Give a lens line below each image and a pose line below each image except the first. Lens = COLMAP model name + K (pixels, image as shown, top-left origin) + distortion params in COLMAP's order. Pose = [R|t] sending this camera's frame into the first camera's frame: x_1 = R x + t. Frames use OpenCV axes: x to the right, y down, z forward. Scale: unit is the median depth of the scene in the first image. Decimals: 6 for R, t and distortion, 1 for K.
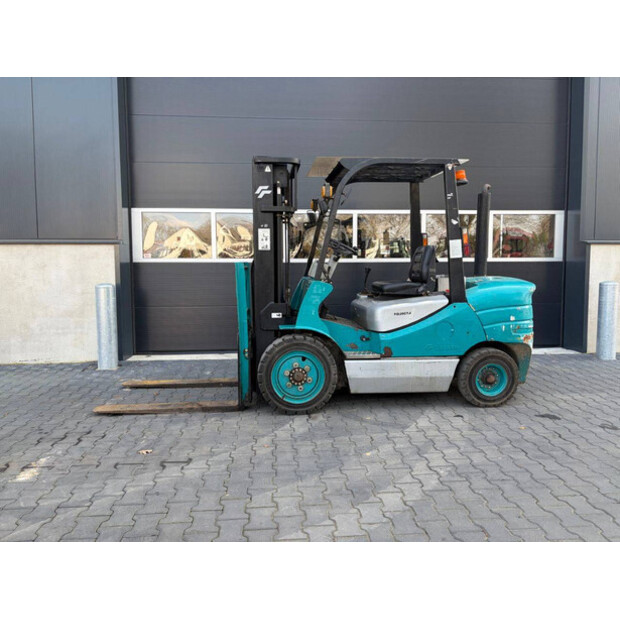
lens RADIAL K [[467.1, 0, 309.8], [0, 467.1, 305.4], [0, 0, 1]] dist [0.052423, -0.061201]
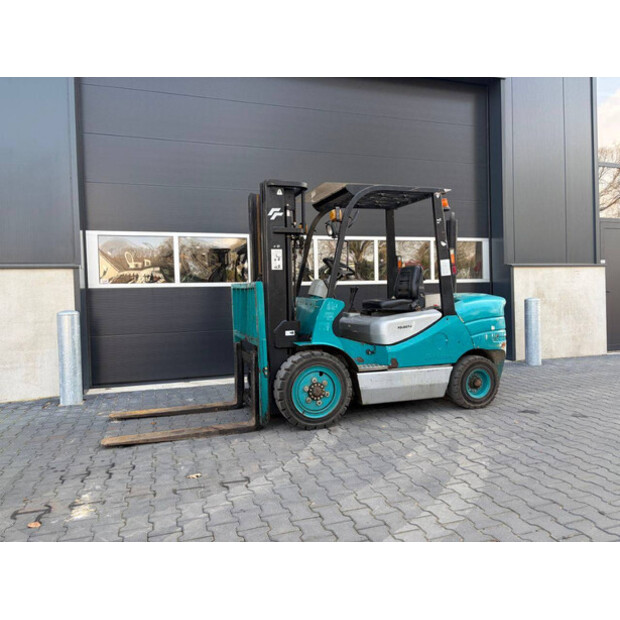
lens RADIAL K [[467.1, 0, 311.0], [0, 467.1, 308.9], [0, 0, 1]] dist [0.052423, -0.061201]
pose [[0.972202, -0.026269, 0.232664, -0.266297], [0.039262, 0.997907, -0.051391, 0.023083], [-0.230827, 0.059098, 0.971198, -0.007583]]
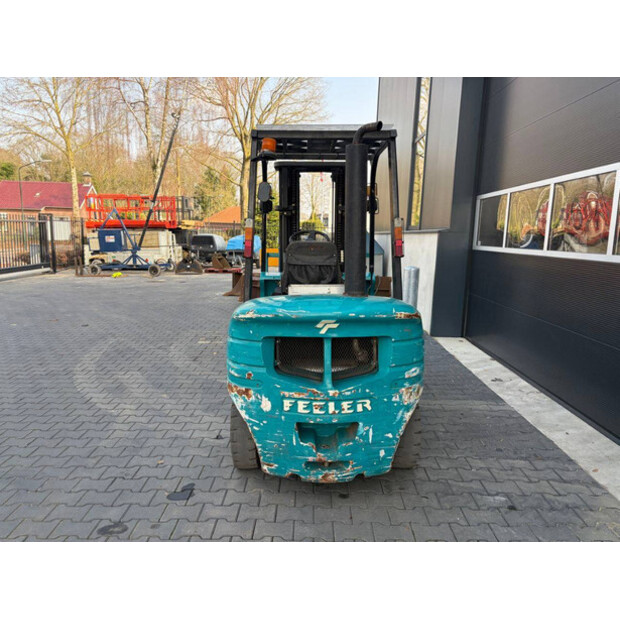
lens RADIAL K [[467.1, 0, 311.7], [0, 467.1, 303.9], [0, 0, 1]] dist [0.052423, -0.061201]
pose [[-0.087026, 0.147941, -0.985160, 1.109956], [-0.098557, 0.982782, 0.156290, -0.160810], [0.991319, 0.110696, -0.070947, 1.185921]]
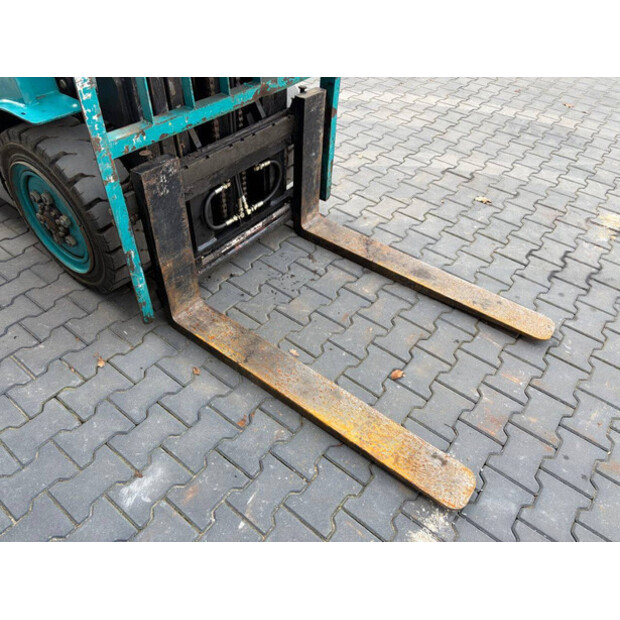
lens RADIAL K [[467.1, 0, 315.0], [0, 467.1, 300.1], [0, 0, 1]] dist [0.052423, -0.061201]
pose [[-0.738450, -0.485391, 0.468068, -0.485655], [0.019758, 0.678271, 0.734546, -0.150196], [-0.674019, 0.551673, -0.491279, 1.370181]]
